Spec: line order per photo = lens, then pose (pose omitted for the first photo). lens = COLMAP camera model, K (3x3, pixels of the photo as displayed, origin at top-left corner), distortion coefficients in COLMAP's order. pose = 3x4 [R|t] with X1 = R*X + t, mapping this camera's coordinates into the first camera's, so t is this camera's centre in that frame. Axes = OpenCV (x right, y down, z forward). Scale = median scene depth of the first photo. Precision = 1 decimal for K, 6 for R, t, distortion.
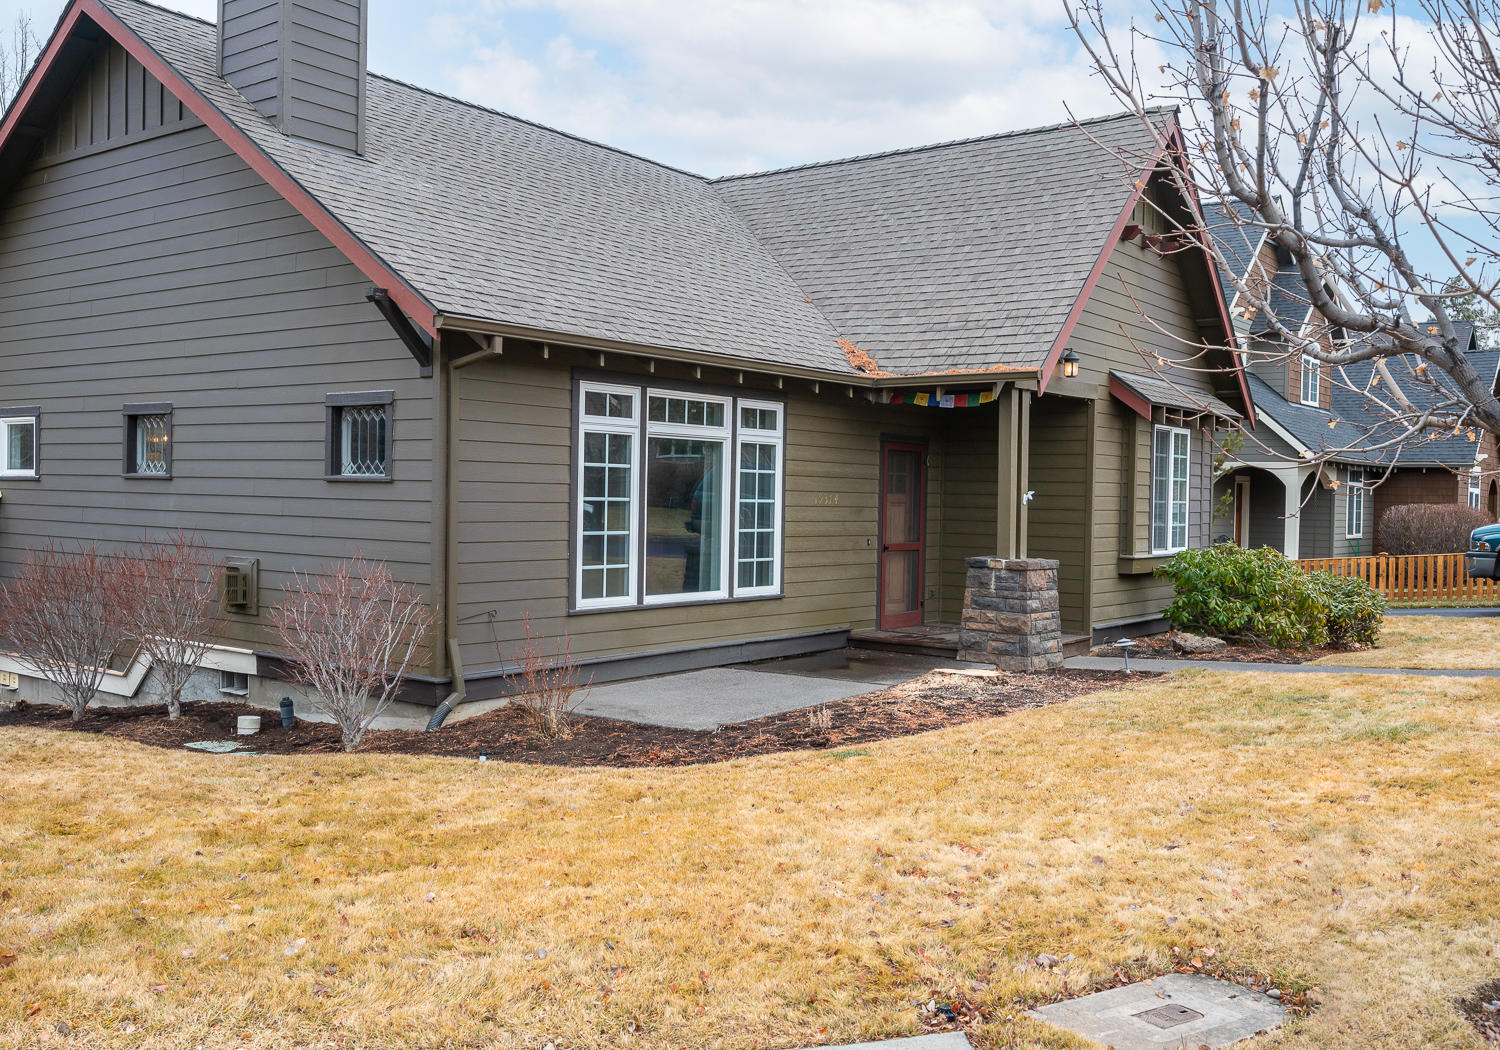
lens RADIAL K [[1360.9, 0, 749.9], [0, 1360.9, 520.8], [0, 0, 1]] dist [0.002134, 0.000255]
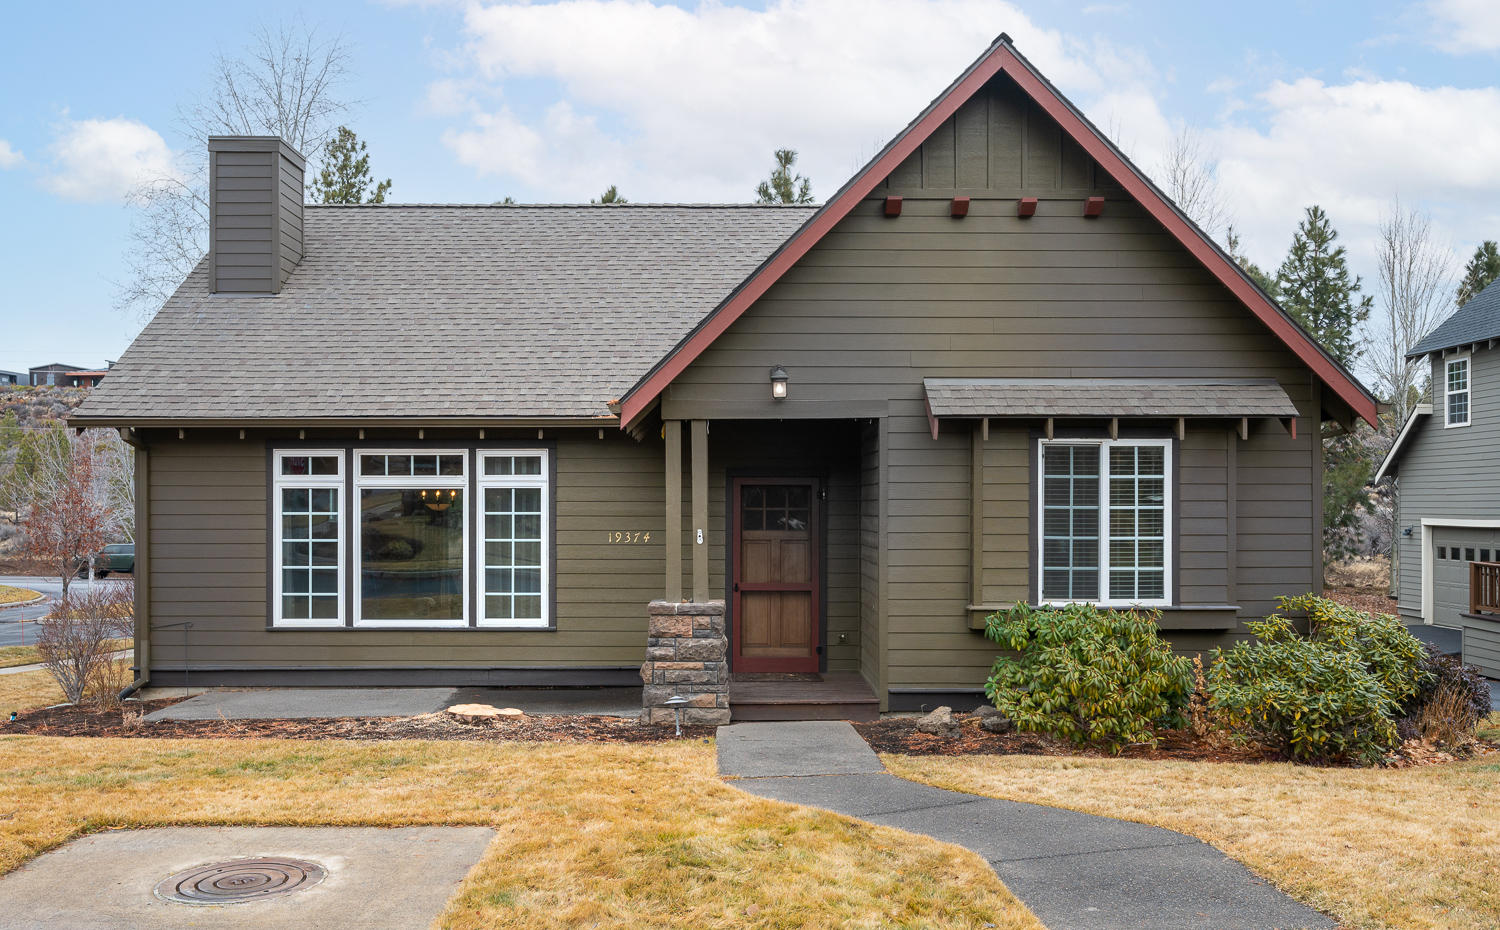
lens RADIAL K [[1333.2, 0, 750.5], [0, 1333.2, 473.5], [0, 0, 1]] dist [-0.006069, -0.000129]
pose [[0.613063, -0.038567, -0.789092, 1.052459], [-0.003530, 0.998664, -0.051552, -0.014628], [0.790026, 0.034391, 0.612107, 0.529836]]
